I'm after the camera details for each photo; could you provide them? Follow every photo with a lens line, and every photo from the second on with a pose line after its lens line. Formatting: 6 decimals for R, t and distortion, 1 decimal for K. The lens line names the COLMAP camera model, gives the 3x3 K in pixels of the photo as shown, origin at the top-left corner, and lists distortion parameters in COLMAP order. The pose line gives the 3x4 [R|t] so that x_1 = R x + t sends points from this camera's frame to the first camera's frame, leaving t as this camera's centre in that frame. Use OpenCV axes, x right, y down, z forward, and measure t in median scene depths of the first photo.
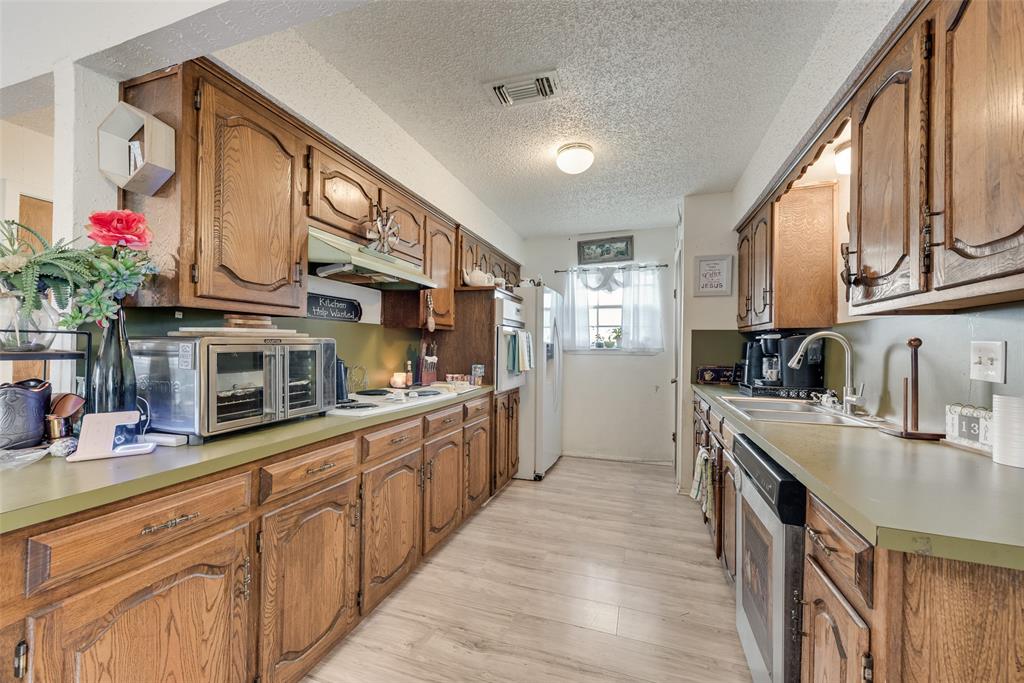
lens RADIAL K [[400.8, 0, 517.3], [0, 400.8, 345.2], [0, 0, 1]] dist [0.015747, -0.004834]
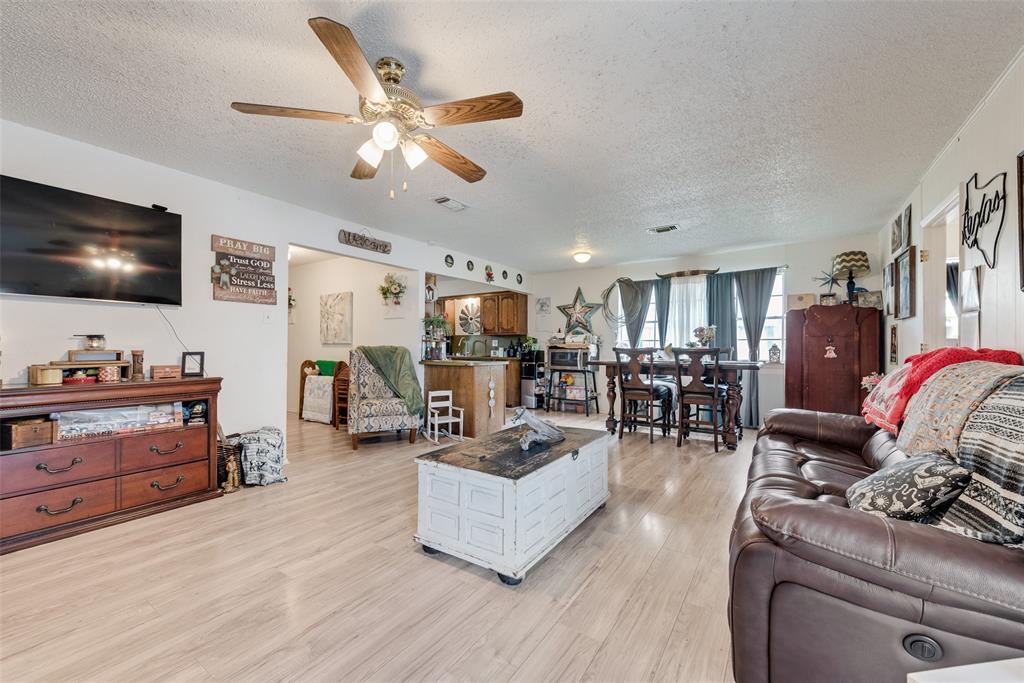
lens RADIAL K [[400.8, 0, 510.3], [0, 400.8, 346.5], [0, 0, 1]] dist [0.015747, -0.004834]
pose [[0.275982, -0.009094, 0.961120, -3.591137], [-0.002028, 0.999948, 0.010043, 0.020255], [-0.961161, -0.004721, 0.275950, -0.733435]]
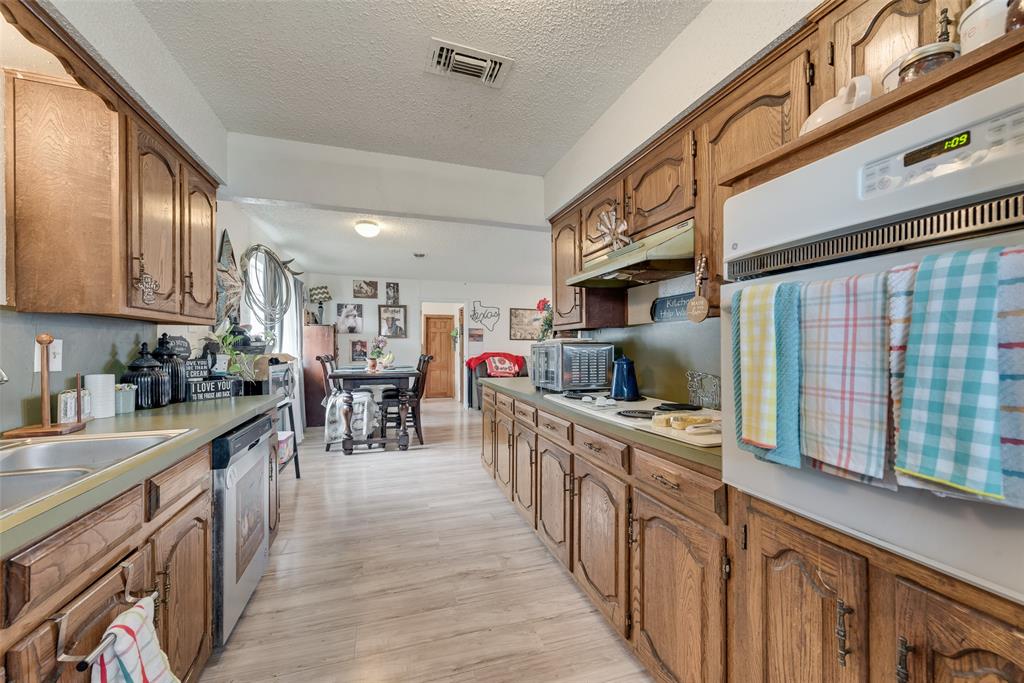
lens RADIAL K [[400.8, 0, 510.0], [0, 400.8, 344.8], [0, 0, 1]] dist [0.015747, -0.004834]
pose [[-0.808575, -0.016913, -0.588149, 0.545077], [-0.006855, 0.999790, -0.019326, 0.031582], [0.588353, -0.011595, -0.808521, 2.020357]]
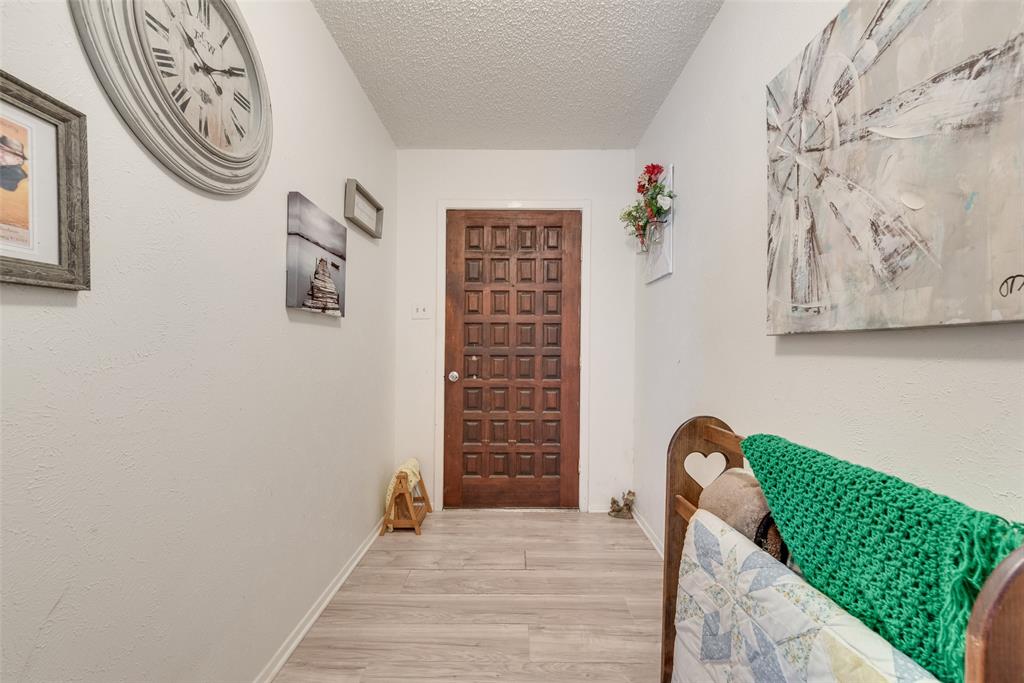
lens RADIAL K [[400.8, 0, 513.5], [0, 400.8, 346.1], [0, 0, 1]] dist [0.015747, -0.004834]
pose [[0.949789, -0.007731, 0.312795, -1.143568], [0.007944, 0.999968, 0.000592, 0.051284], [-0.312790, 0.001922, 0.949820, 1.453506]]
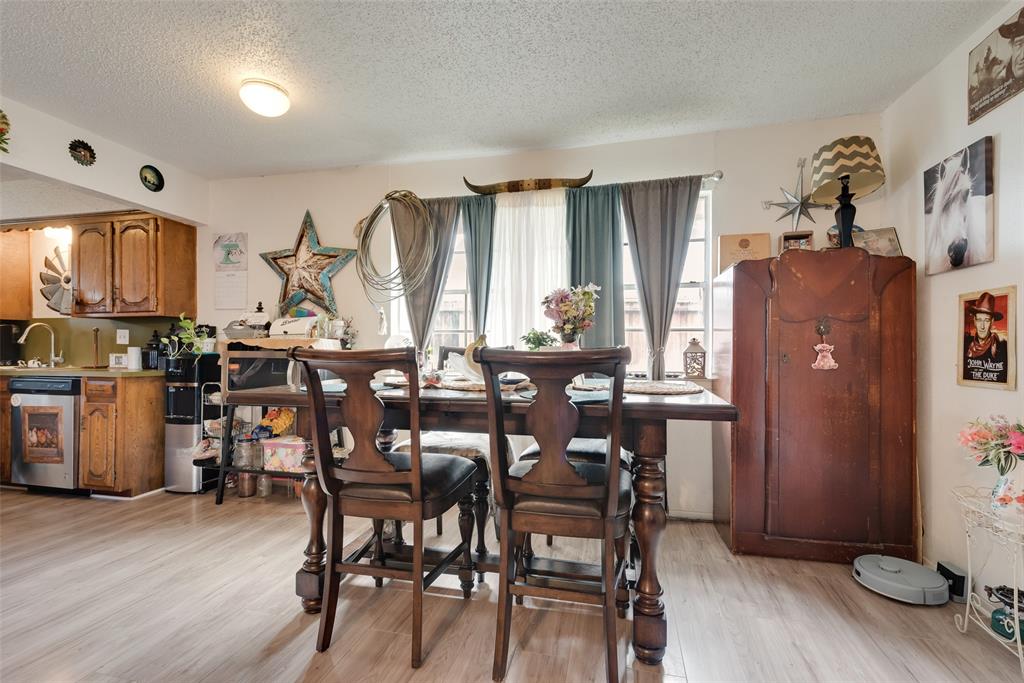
lens RADIAL K [[465.6, 0, 511.6], [0, 465.6, 344.6], [0, 0, 1]] dist [0.007196, -0.003527]
pose [[-0.088786, -0.009634, 0.996004, -1.672685], [-0.004866, 0.999945, 0.009238, 0.036887], [-0.996039, -0.004026, -0.088828, -1.012098]]
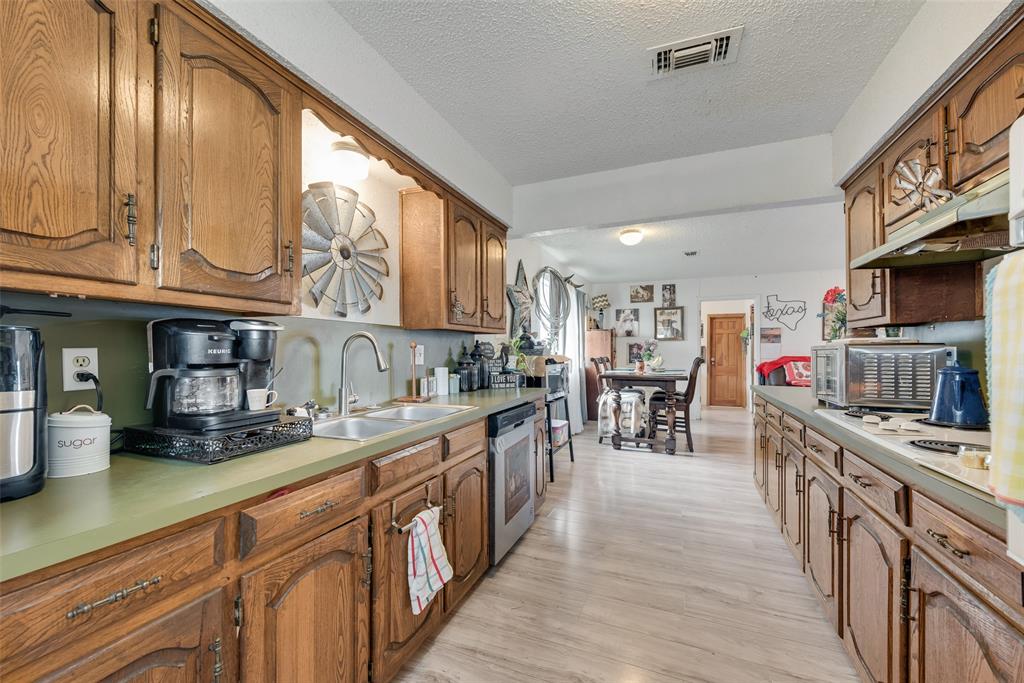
lens RADIAL K [[400.8, 0, 514.2], [0, 400.8, 347.9], [0, 0, 1]] dist [0.015747, -0.004834]
pose [[-0.997765, -0.012120, 0.065706, 0.389394], [-0.012862, 0.999858, -0.010871, 0.030259], [-0.065565, -0.011691, -0.997780, 2.146277]]
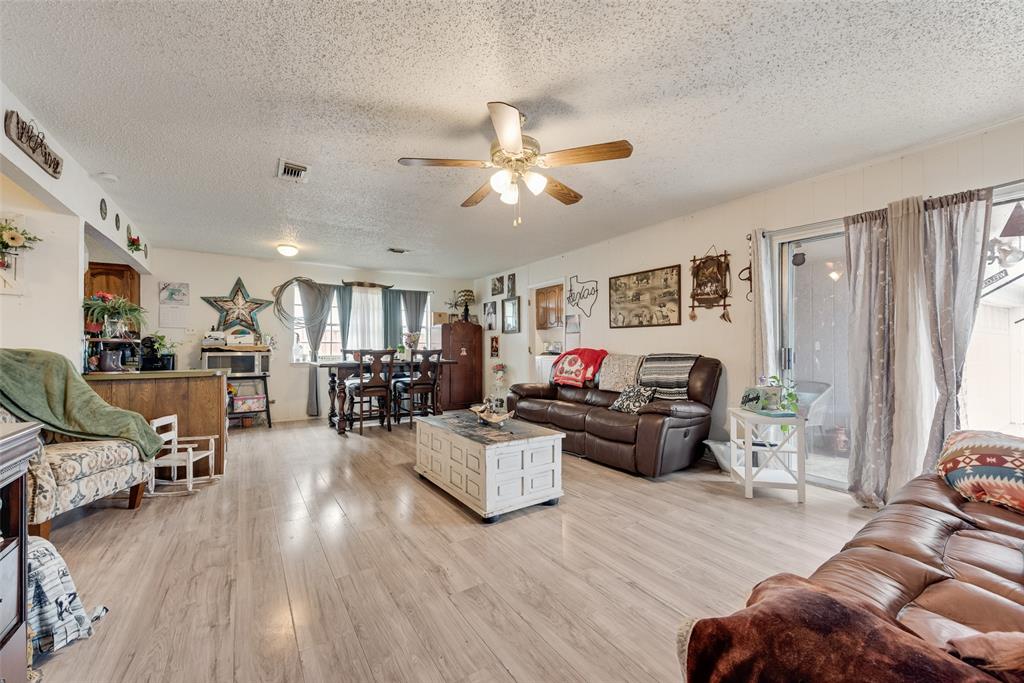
lens RADIAL K [[400.8, 0, 513.3], [0, 400.8, 346.4], [0, 0, 1]] dist [0.015747, -0.004834]
pose [[-0.789732, -0.005937, 0.613423, -3.426563], [-0.008038, 0.999967, -0.000670, 0.024747], [-0.613399, -0.005460, -0.789754, 0.999520]]
